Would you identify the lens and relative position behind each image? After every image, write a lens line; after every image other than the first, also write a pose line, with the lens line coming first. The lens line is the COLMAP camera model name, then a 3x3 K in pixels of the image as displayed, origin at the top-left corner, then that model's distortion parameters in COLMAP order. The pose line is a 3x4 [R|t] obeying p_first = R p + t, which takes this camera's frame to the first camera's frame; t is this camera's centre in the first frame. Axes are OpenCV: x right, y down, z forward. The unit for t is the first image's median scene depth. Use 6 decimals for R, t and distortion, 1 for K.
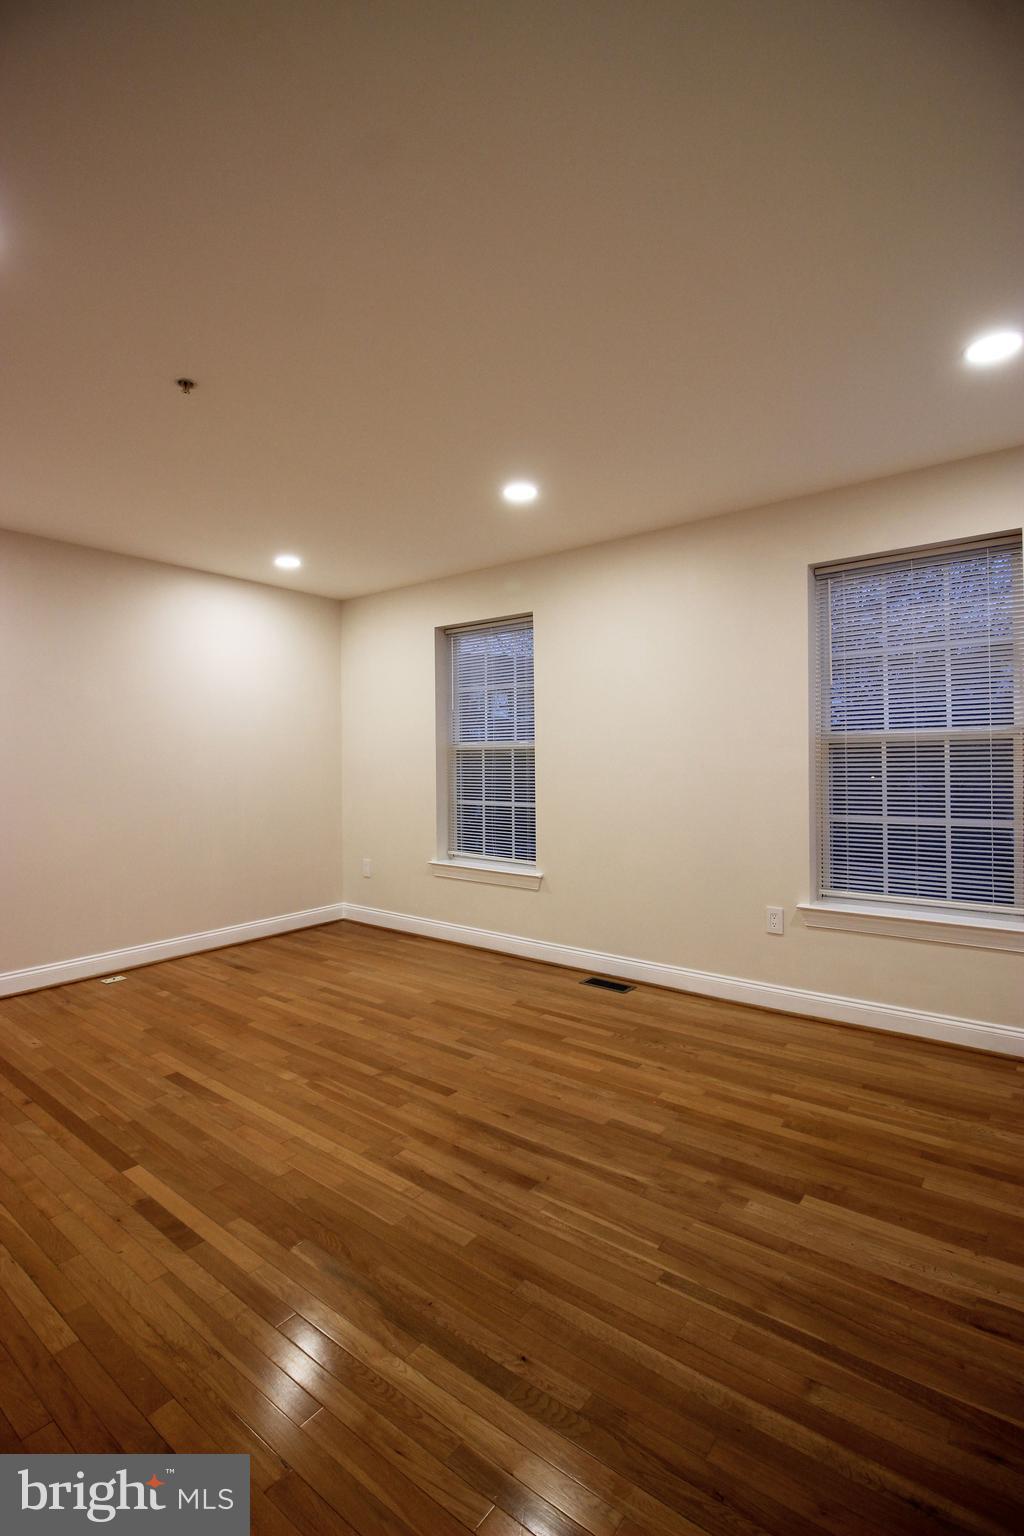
lens RADIAL K [[723.4, 0, 500.0], [0, 723.4, 753.5], [0, 0, 1]] dist [0.001930, -0.011348]
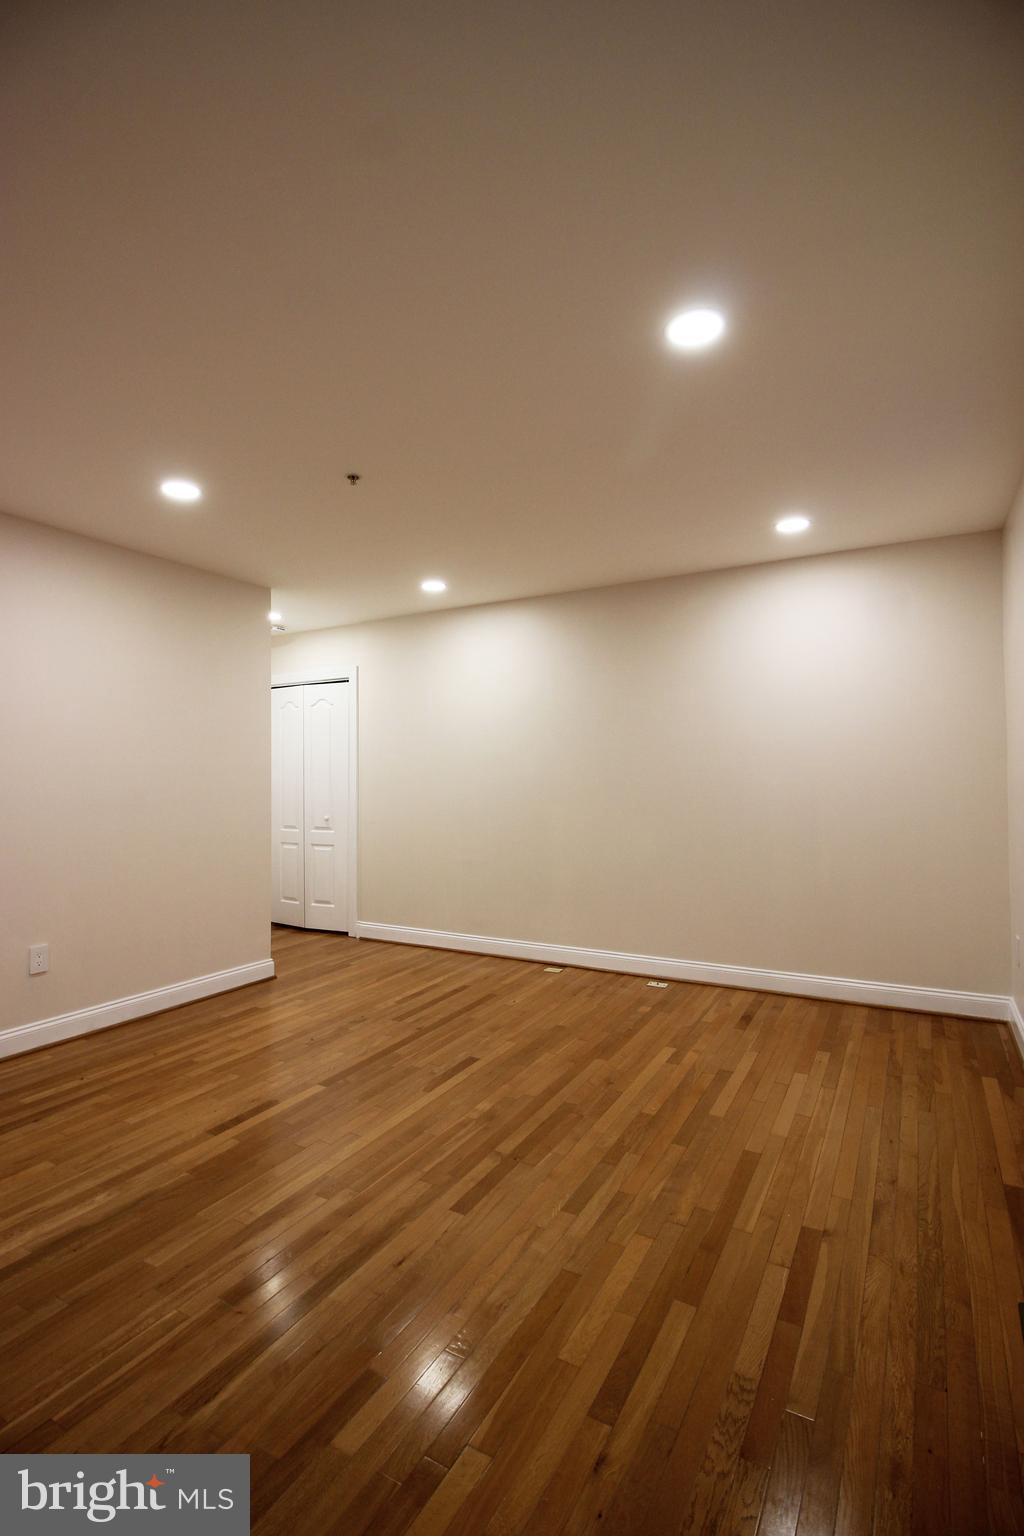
lens RADIAL K [[723.4, 0, 500.0], [0, 723.4, 753.5], [0, 0, 1]] dist [0.001930, -0.011348]
pose [[0.144177, -0.021483, -0.989319, 0.639289], [0.016486, 0.999678, -0.019305, -0.009688], [0.989415, -0.013526, 0.144485, 0.825813]]
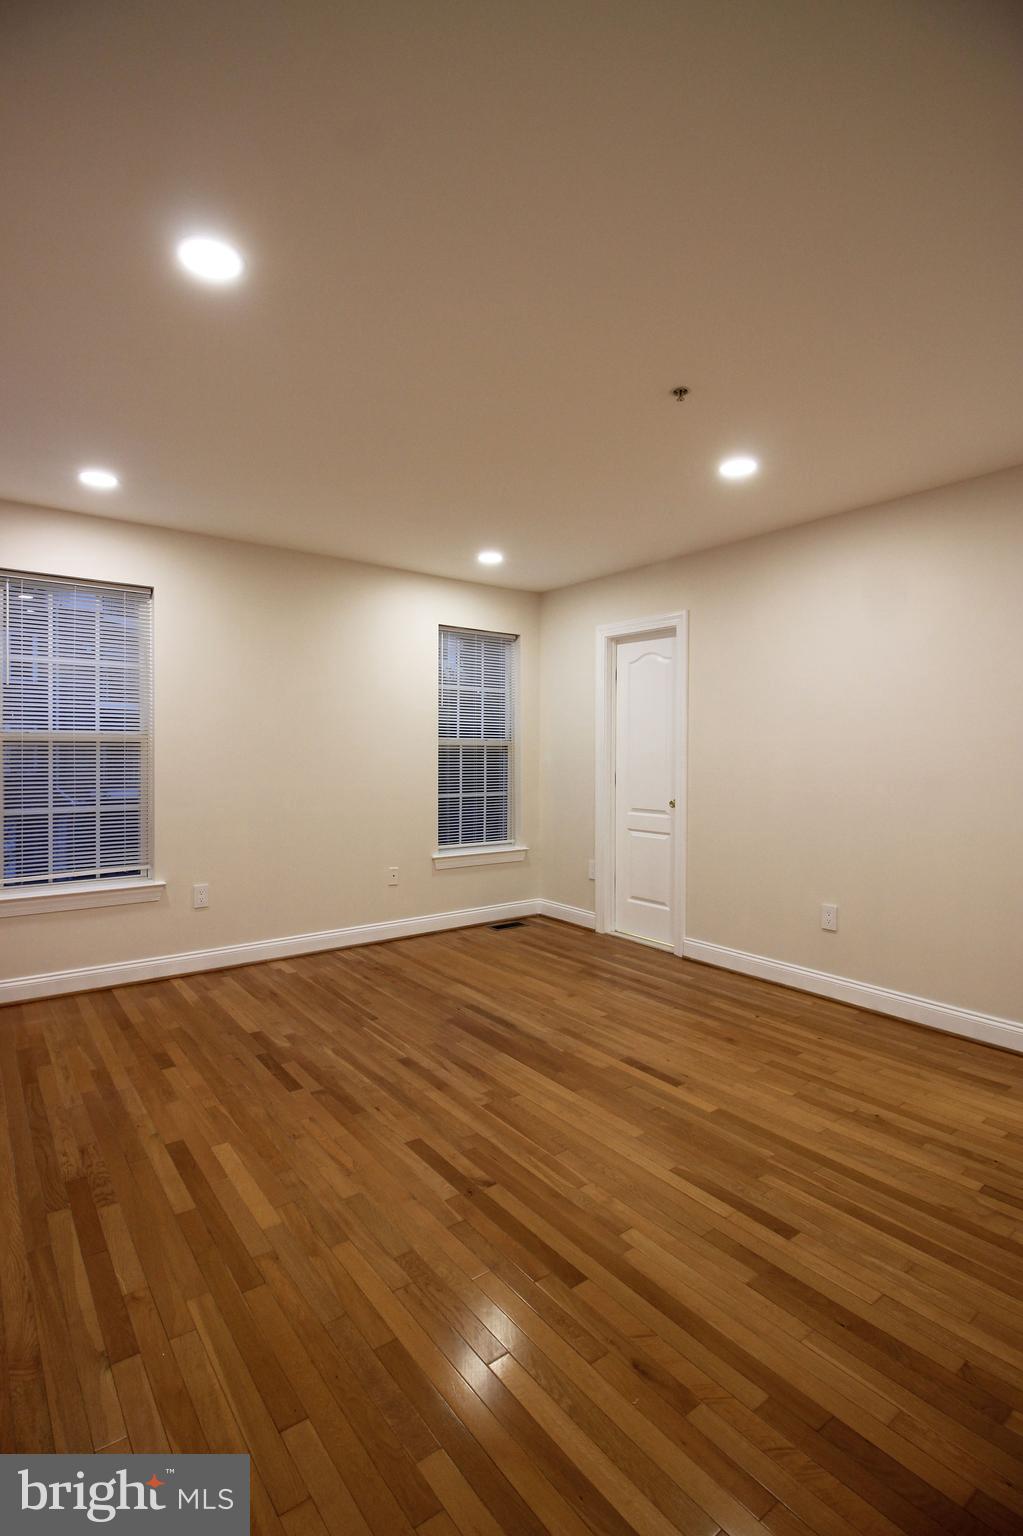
lens RADIAL K [[723.4, 0, 499.5], [0, 723.4, 753.5], [0, 0, 1]] dist [0.001930, -0.011348]
pose [[-0.966351, 0.006102, 0.257156, -0.348516], [0.002619, 0.999900, -0.013886, 0.013597], [-0.257215, -0.012746, -0.966270, 1.603027]]
